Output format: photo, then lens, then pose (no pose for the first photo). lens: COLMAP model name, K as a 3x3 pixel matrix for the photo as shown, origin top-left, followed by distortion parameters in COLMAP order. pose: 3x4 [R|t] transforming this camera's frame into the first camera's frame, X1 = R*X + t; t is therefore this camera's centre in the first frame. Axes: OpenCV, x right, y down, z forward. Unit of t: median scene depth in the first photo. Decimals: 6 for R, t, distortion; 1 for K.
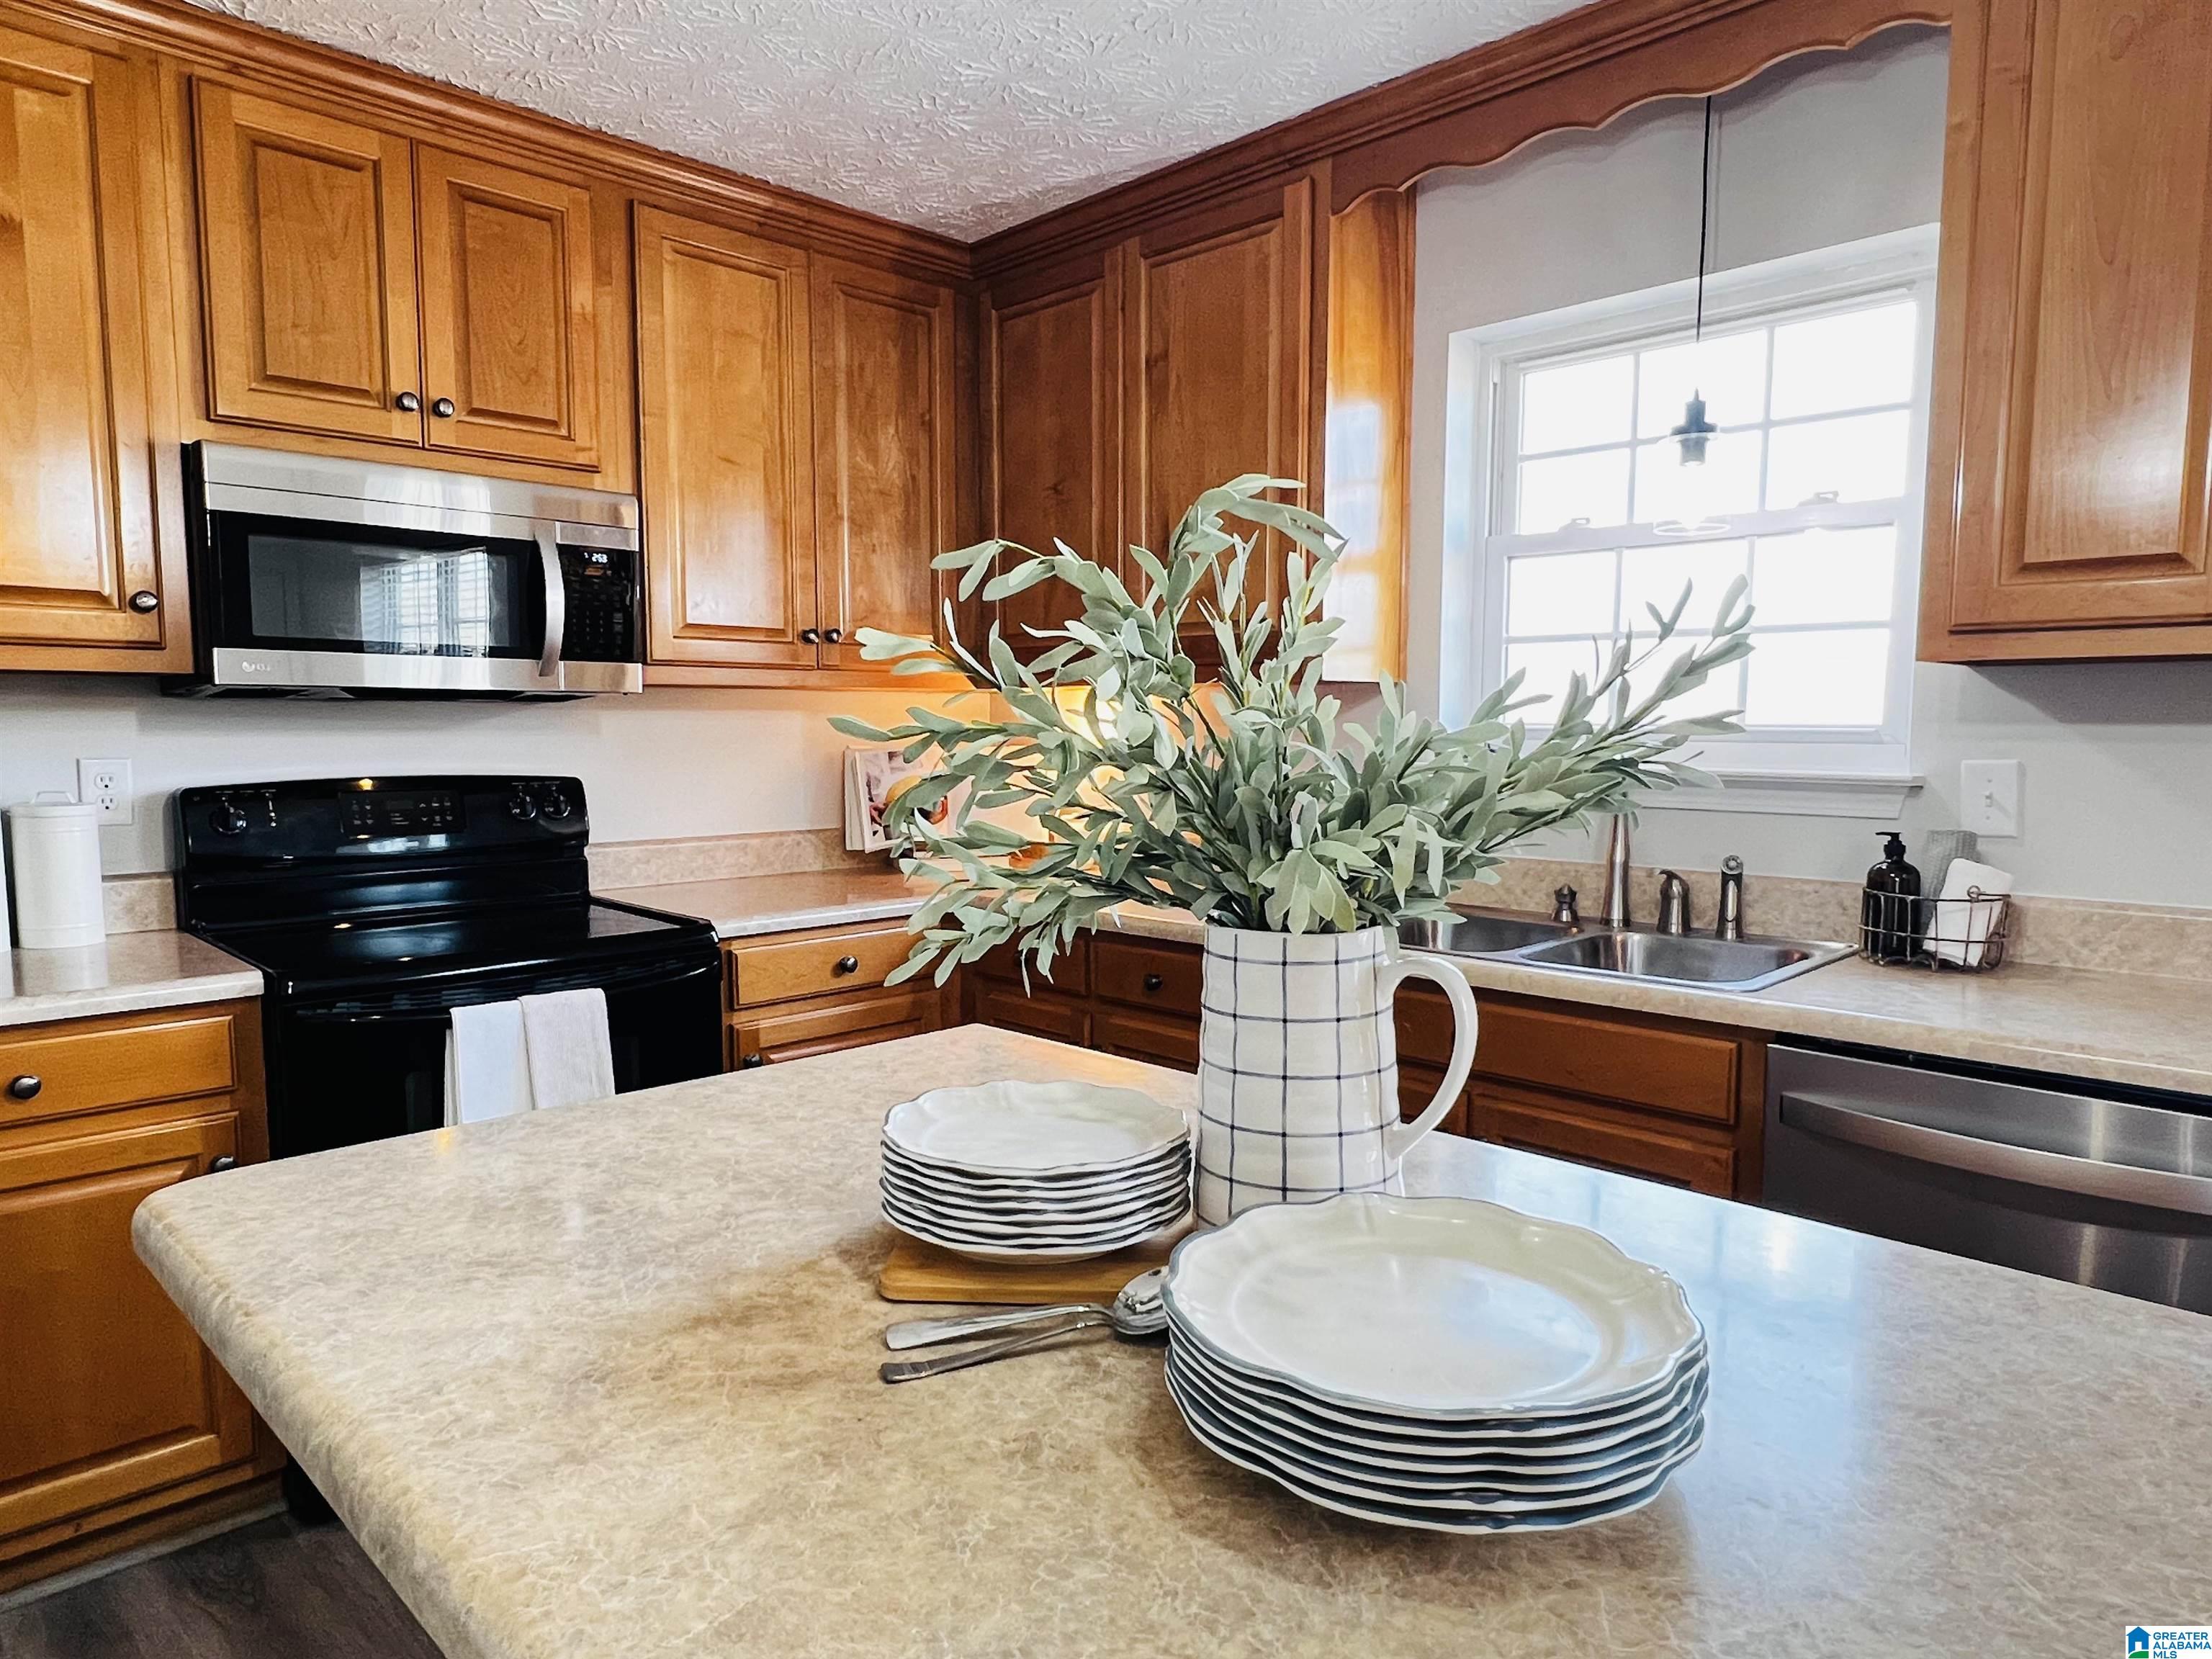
lens RADIAL K [[1372.7, 0, 1101.2], [0, 1372.7, 842.6], [0, 0, 1]] dist [0.014801, -0.003280]
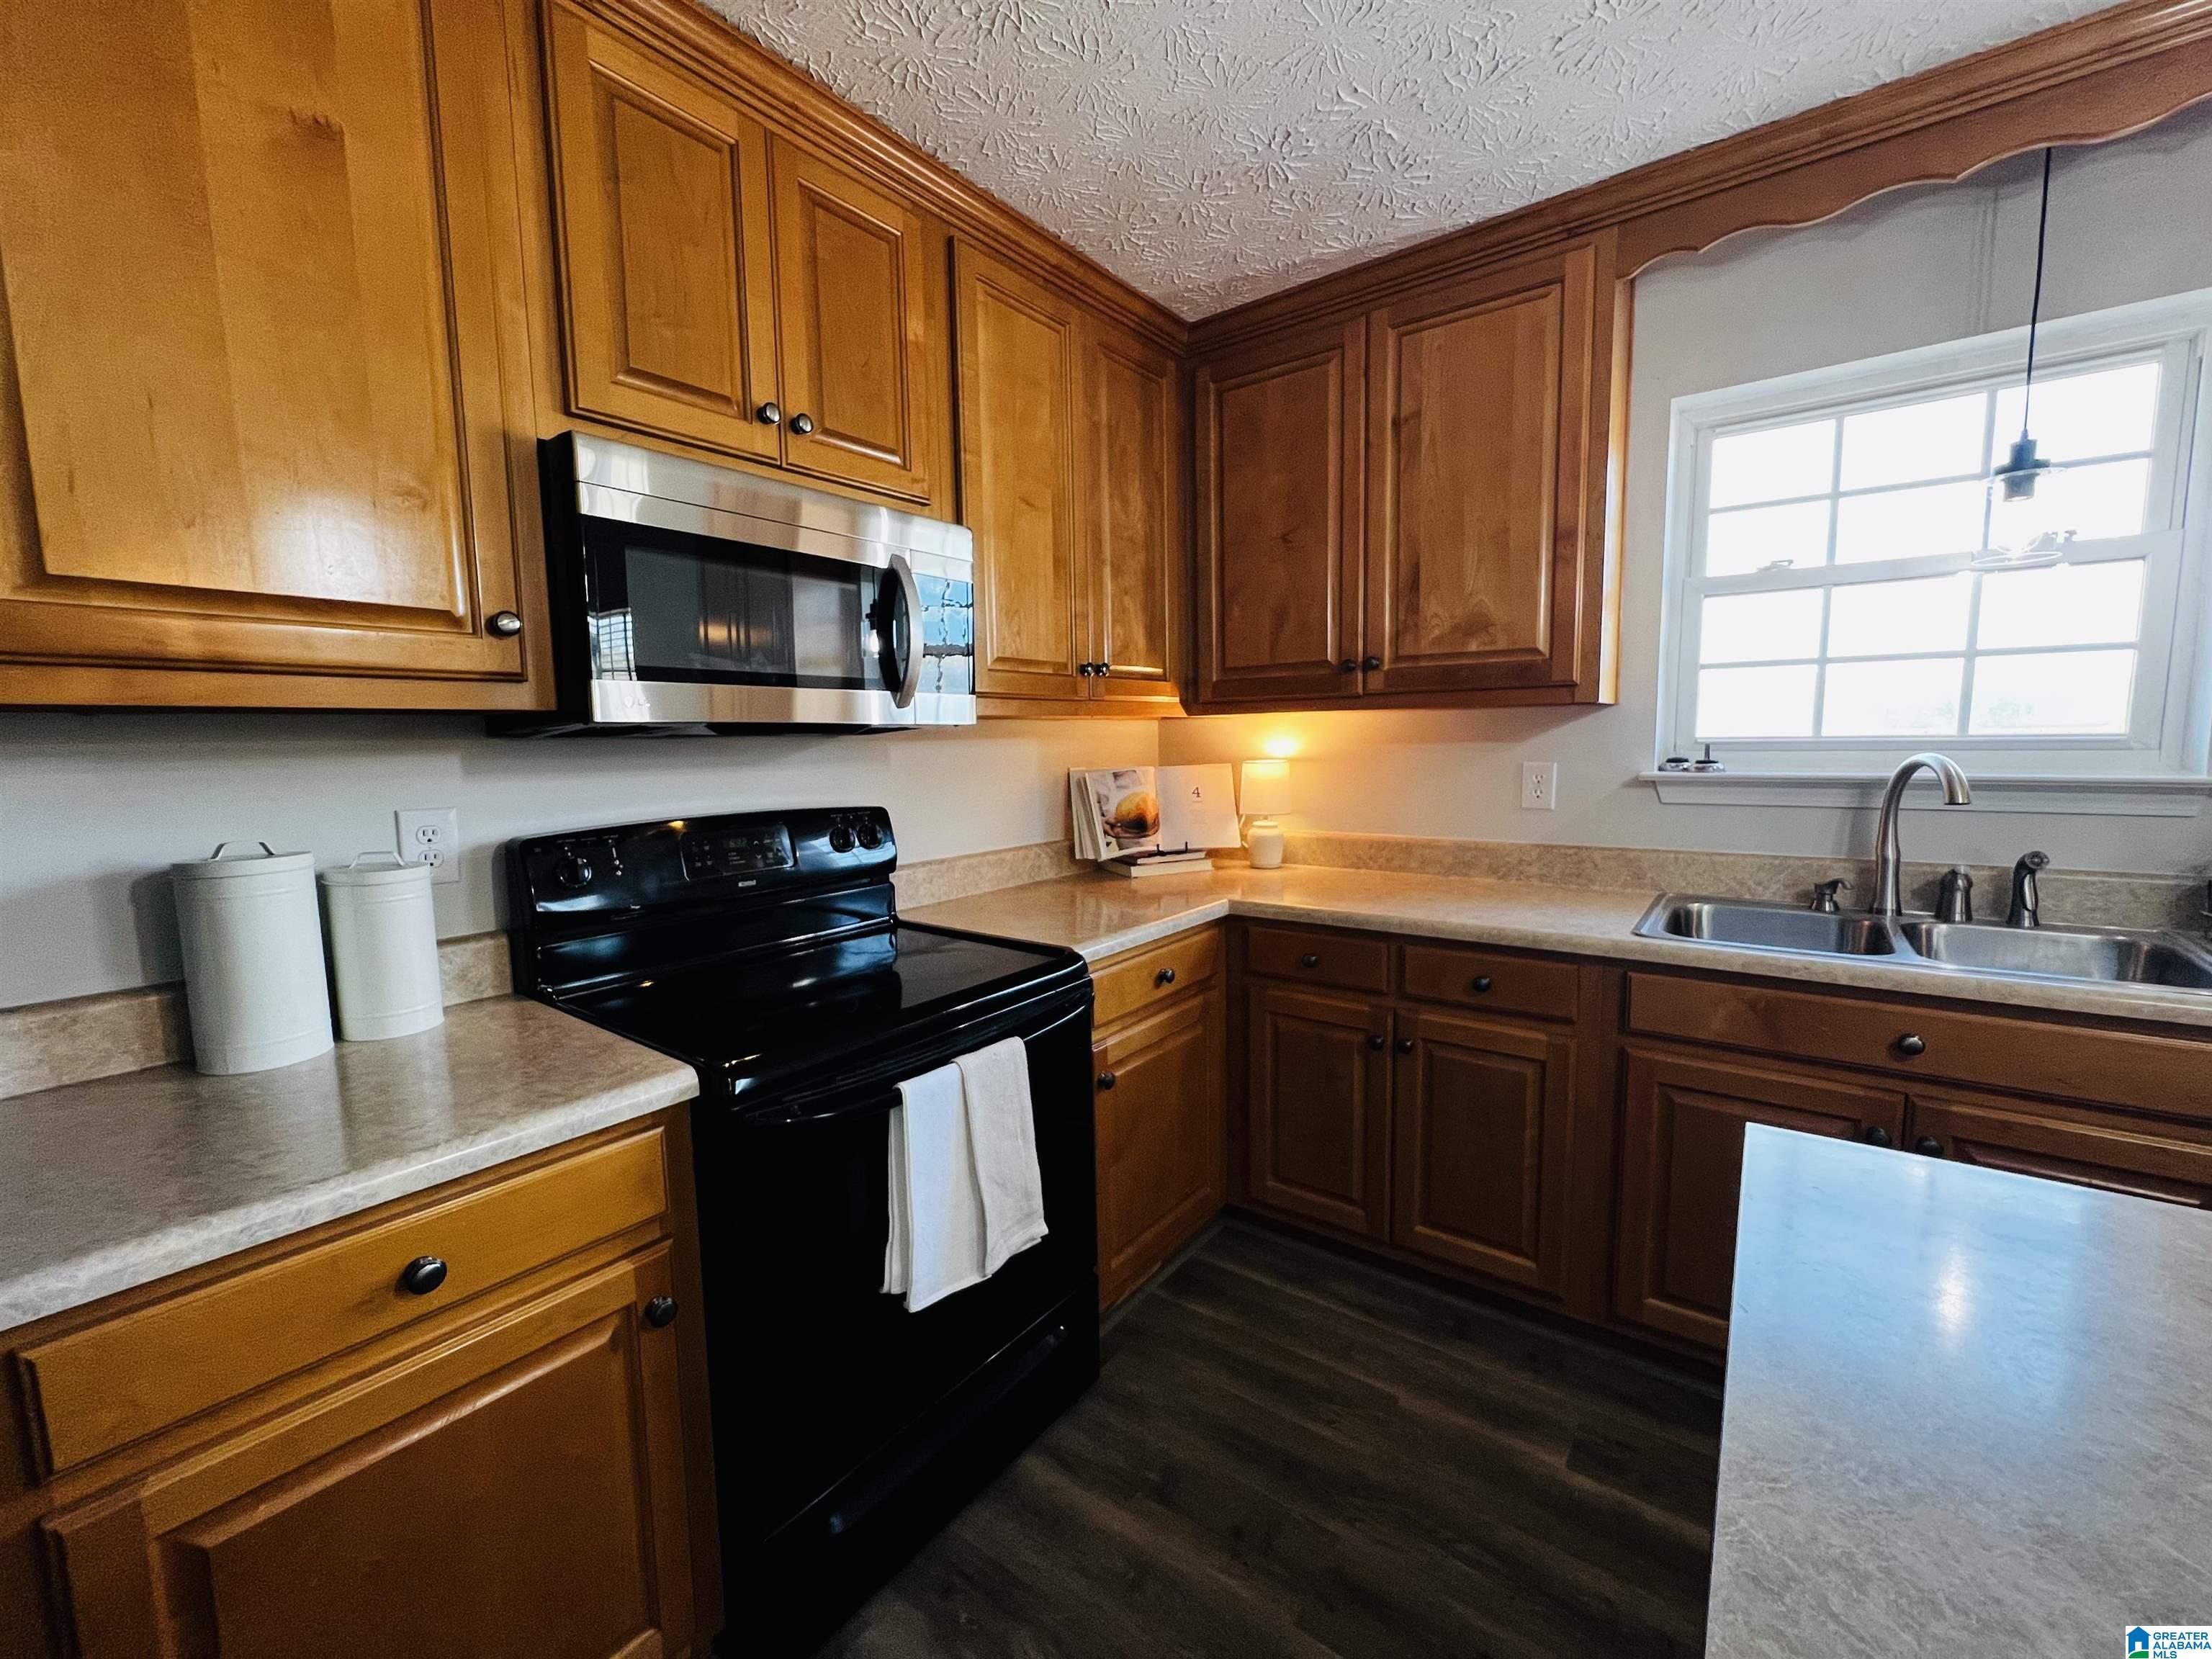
lens RADIAL K [[891.6, 0, 1114.1], [0, 891.6, 824.8], [0, 0, 1]] dist [0.002146, 0.000625]
pose [[0.988816, -0.033230, 0.145393, -0.339012], [0.031893, 0.999425, 0.011521, -0.039736], [-0.145692, -0.006755, 0.989307, 0.340500]]
